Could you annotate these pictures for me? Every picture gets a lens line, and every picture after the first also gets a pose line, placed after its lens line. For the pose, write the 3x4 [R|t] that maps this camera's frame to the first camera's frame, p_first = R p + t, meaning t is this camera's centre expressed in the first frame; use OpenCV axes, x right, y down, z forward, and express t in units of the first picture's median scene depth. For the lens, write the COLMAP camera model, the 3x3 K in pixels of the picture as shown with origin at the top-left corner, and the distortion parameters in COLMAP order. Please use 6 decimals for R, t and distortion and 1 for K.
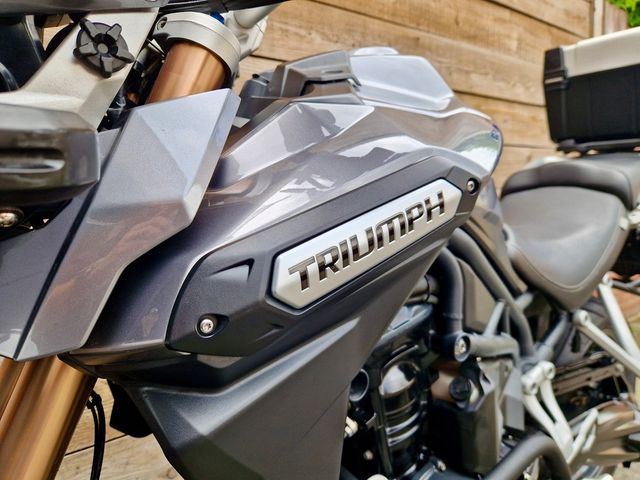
lens RADIAL K [[430.3, 0, 317.6], [0, 430.3, 237.0], [0, 0, 1]] dist [0.060278, -0.055274]
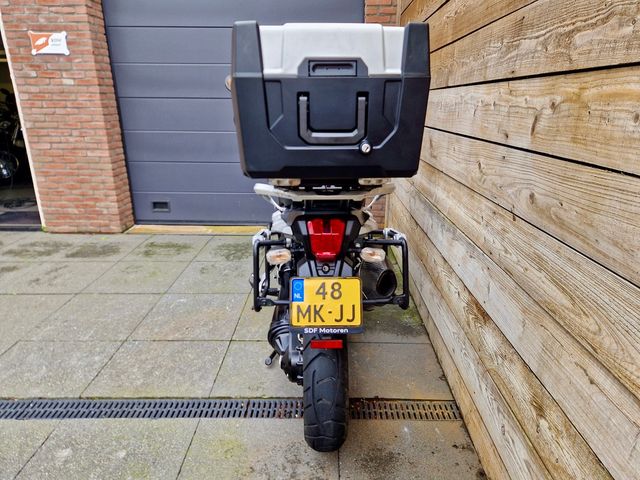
lens RADIAL K [[430.3, 0, 318.6], [0, 430.3, 241.3], [0, 0, 1]] dist [0.060278, -0.055274]
pose [[-0.609177, 0.263311, -0.748044, 2.838467], [-0.073369, 0.920511, 0.383767, -0.873558], [0.789633, 0.288665, -0.541435, 3.046560]]
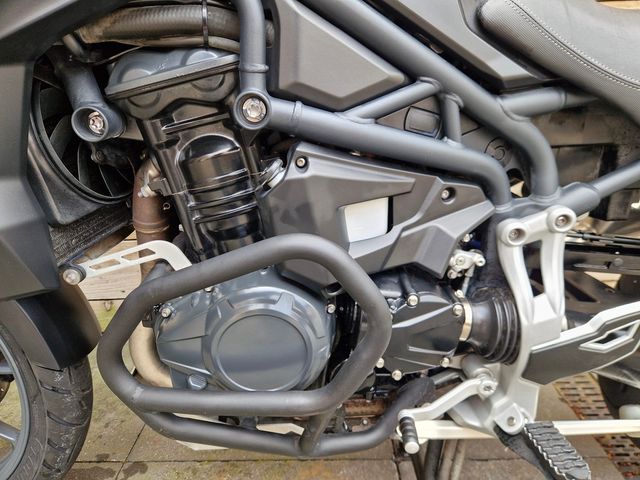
lens RADIAL K [[430.3, 0, 335.6], [0, 430.3, 242.2], [0, 0, 1]] dist [0.060278, -0.055274]
pose [[0.811019, 0.195608, -0.551348, 0.760197], [-0.043952, 0.960154, 0.275993, 0.217542], [0.583366, -0.199603, 0.787301, 0.370599]]
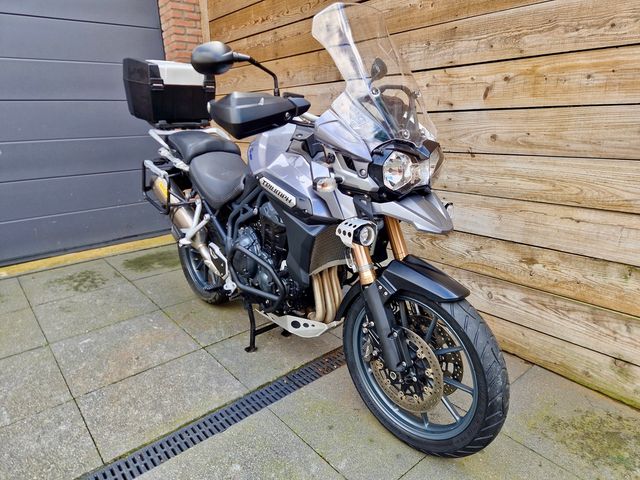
lens RADIAL K [[430.3, 0, 318.0], [0, 430.3, 233.4], [0, 0, 1]] dist [0.060278, -0.055274]
pose [[0.071337, 0.280096, -0.957318, 3.803112], [-0.079270, 0.958319, 0.274482, -0.492284], [0.994297, 0.056306, 0.090567, 1.275774]]
